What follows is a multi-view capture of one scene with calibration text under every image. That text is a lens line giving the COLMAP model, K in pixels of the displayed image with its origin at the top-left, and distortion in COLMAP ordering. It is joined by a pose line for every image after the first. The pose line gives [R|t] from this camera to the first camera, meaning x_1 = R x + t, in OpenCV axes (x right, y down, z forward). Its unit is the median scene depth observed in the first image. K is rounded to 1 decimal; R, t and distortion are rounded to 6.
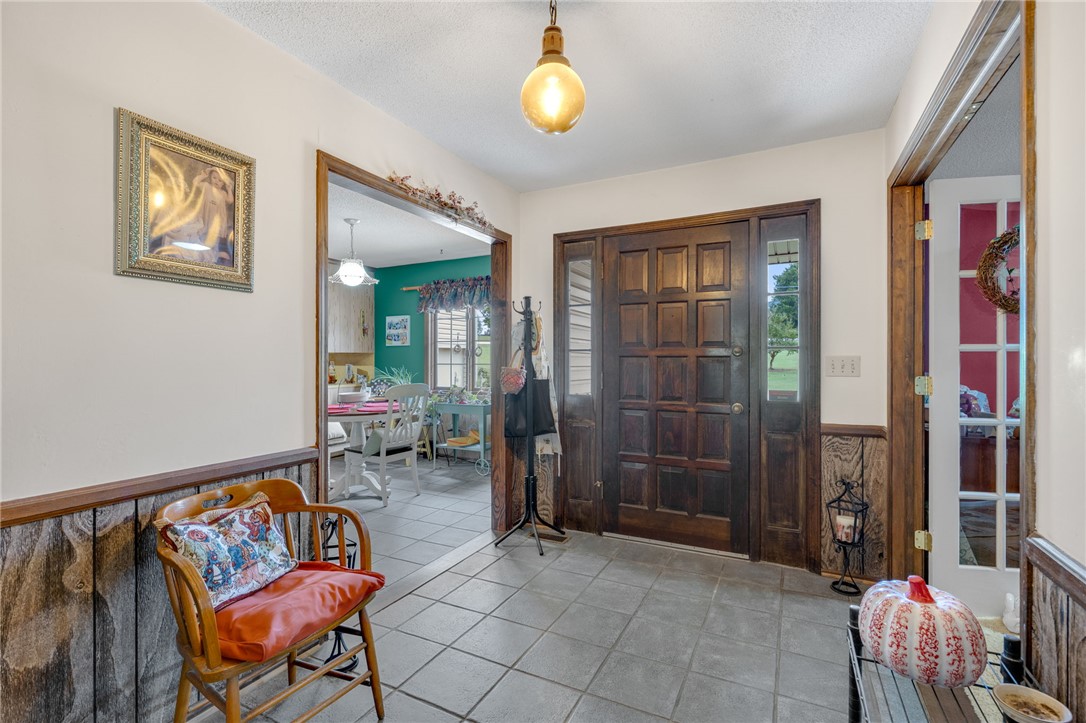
lens RADIAL K [[505.4, 0, 543.0], [0, 505.4, 361.5], [0, 0, 1]] dist [-0.000273, 0.000010]
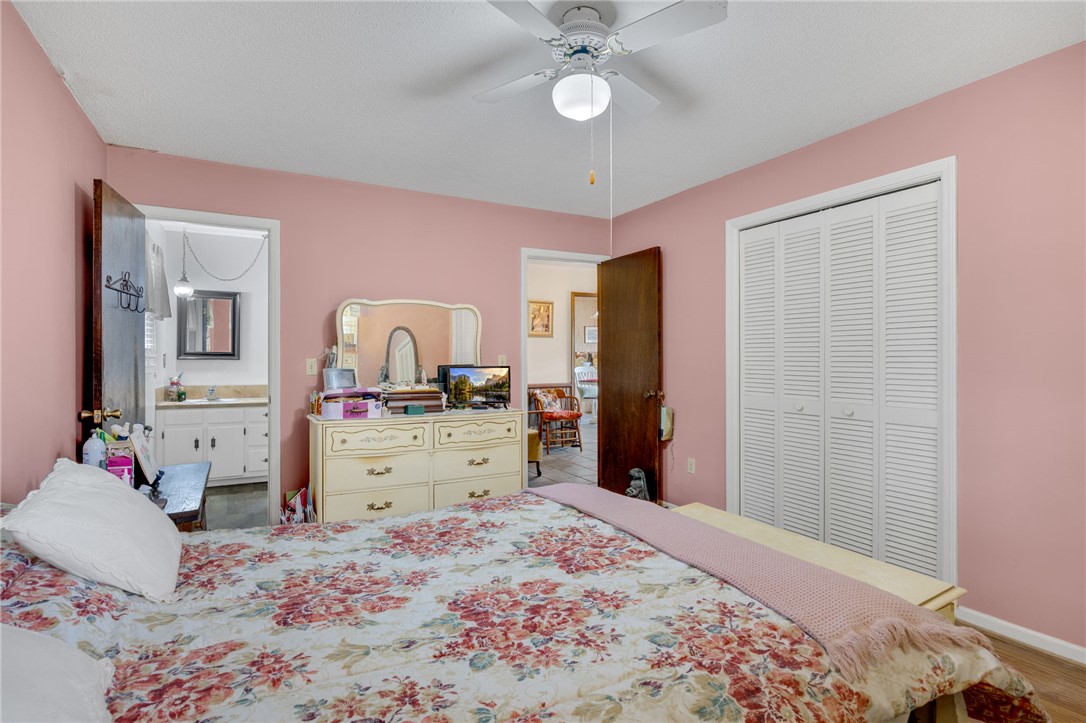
lens RADIAL K [[505.4, 0, 543.0], [0, 505.4, 361.5], [0, 0, 1]] dist [-0.000273, 0.000010]
pose [[0.837741, 0.003192, -0.546058, 1.417695], [-0.000450, 0.999987, 0.005155, 0.020572], [0.546067, -0.004073, 0.837732, -2.195057]]
